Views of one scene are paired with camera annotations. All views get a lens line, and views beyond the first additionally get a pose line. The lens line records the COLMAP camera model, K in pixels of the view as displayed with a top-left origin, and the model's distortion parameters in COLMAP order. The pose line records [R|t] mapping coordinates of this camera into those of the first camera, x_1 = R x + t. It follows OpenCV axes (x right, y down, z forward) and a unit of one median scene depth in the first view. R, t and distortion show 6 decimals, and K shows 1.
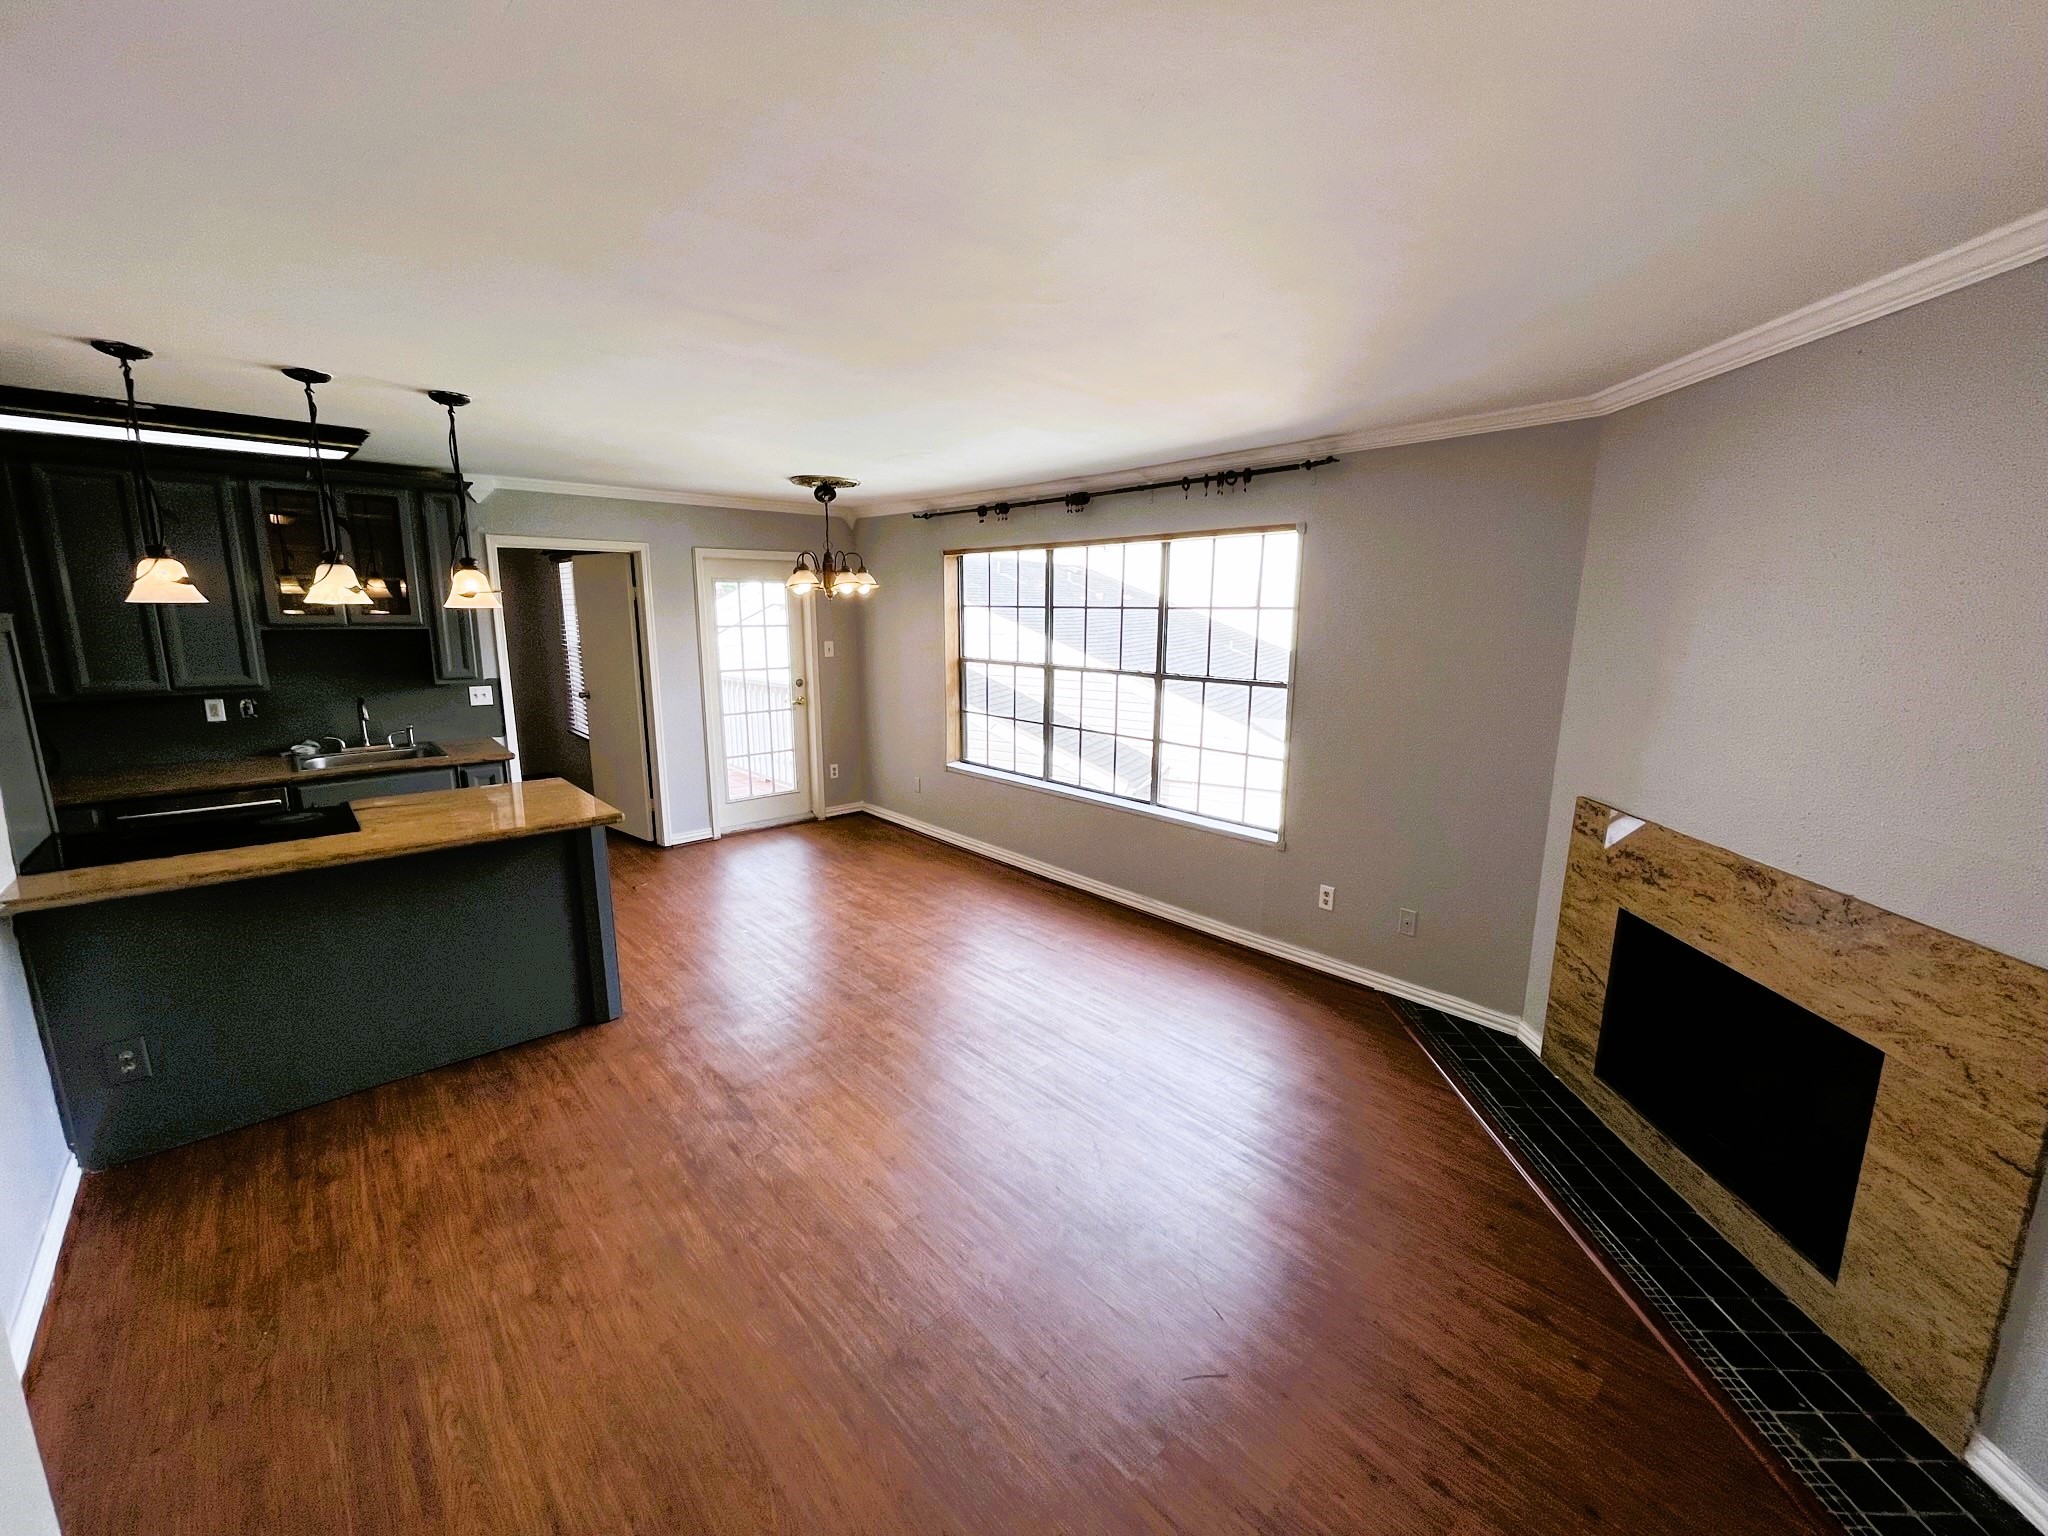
lens RADIAL K [[826.7, 0, 1028.3], [0, 826.7, 766.4], [0, 0, 1]] dist [-0.005284, 0.000822]
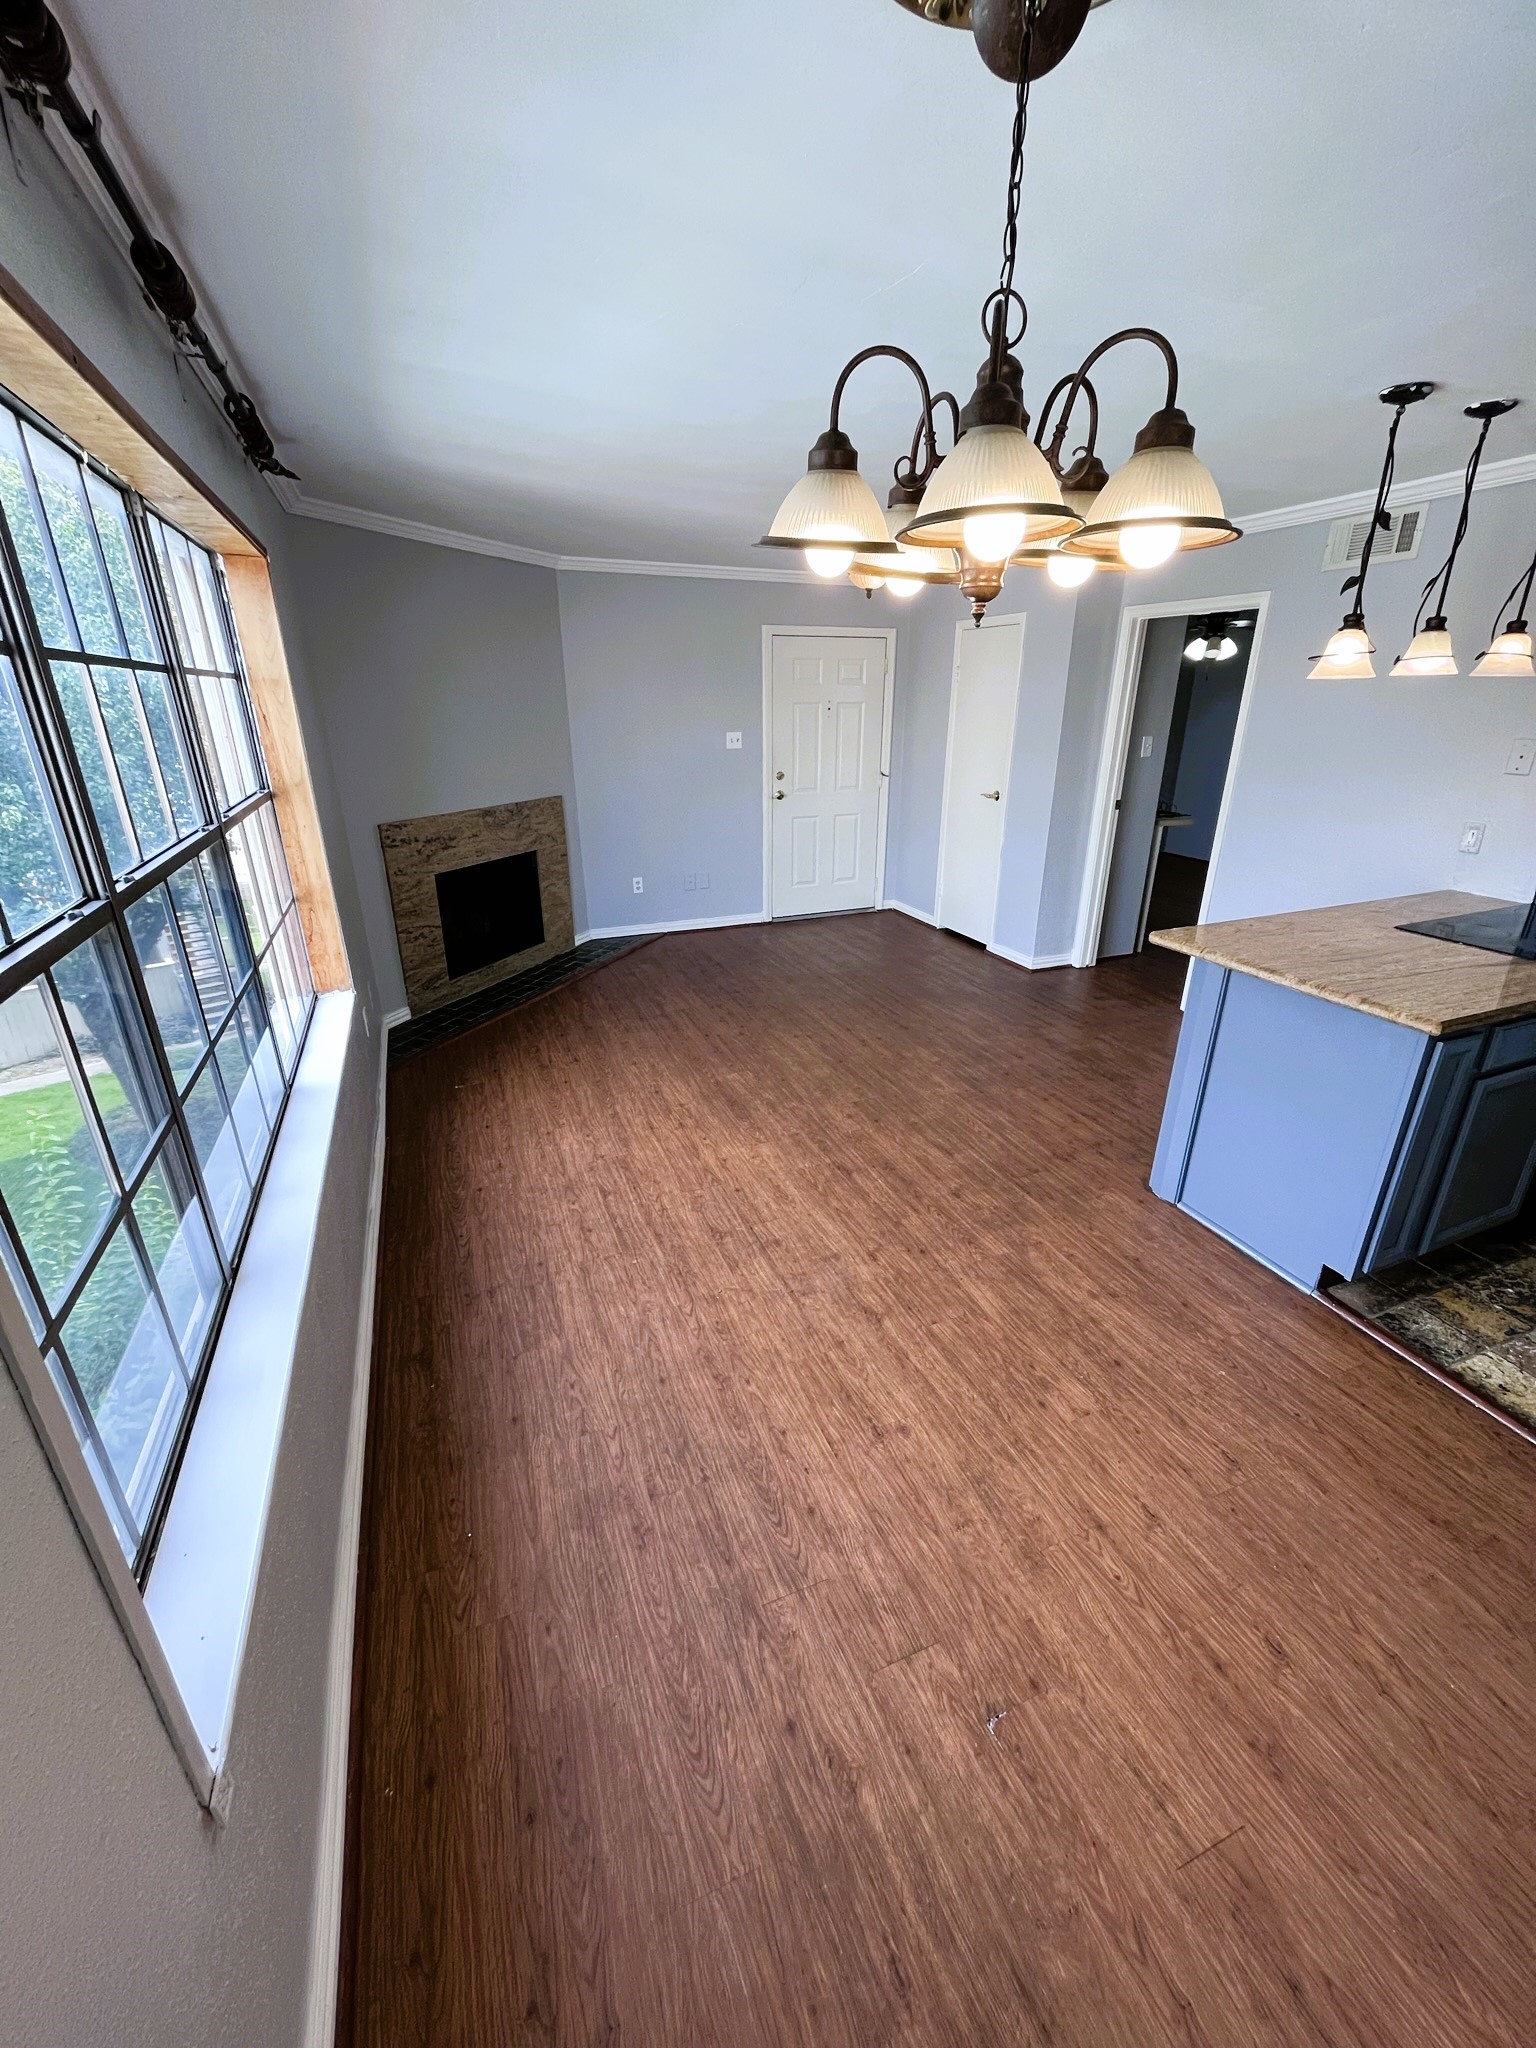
lens RADIAL K [[826.7, 0, 773.1], [0, 826.7, 1033.6], [0, 0, 1]] dist [-0.005284, 0.000822]
pose [[-0.939479, -0.133877, 0.315366, -0.520210], [0.059648, 0.842521, 0.535351, -0.435383], [-0.337374, 0.521762, -0.783545, 2.389502]]
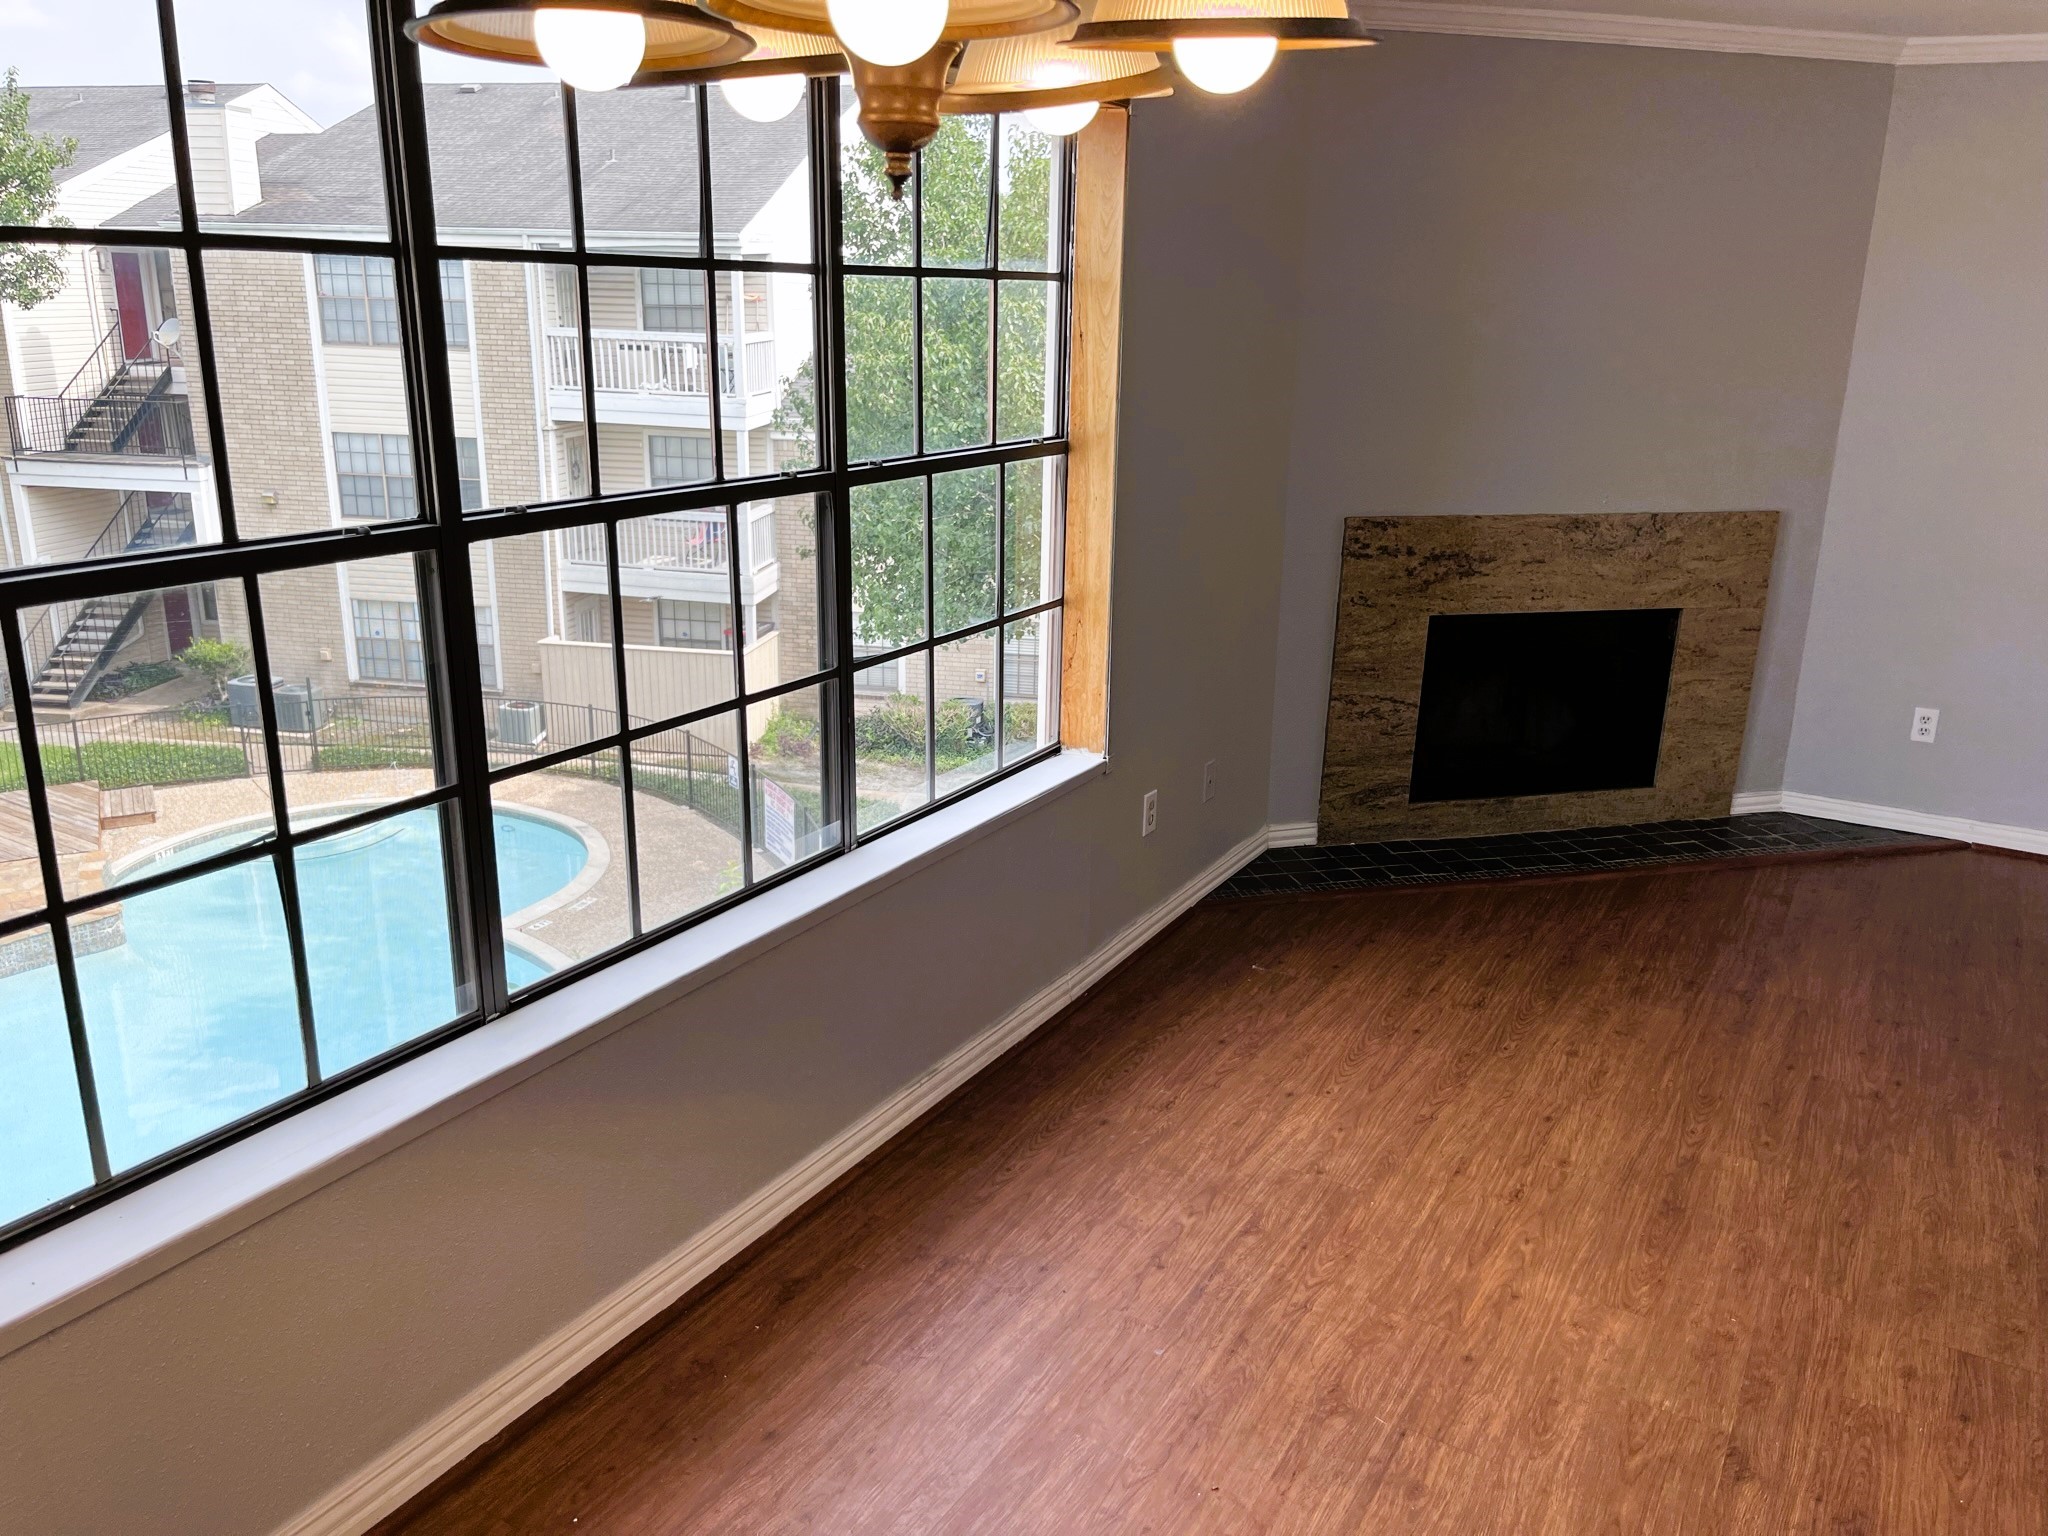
lens RADIAL K [[1557.1, 0, 1025.6], [0, 1557.1, 783.4], [0, 0, 1]] dist [0.033445, -0.039479]
pose [[-0.292805, -0.296377, 0.909080, -0.872074], [0.159220, 0.922362, 0.351990, -0.374927], [-0.942822, 0.247809, -0.222883, 2.004080]]
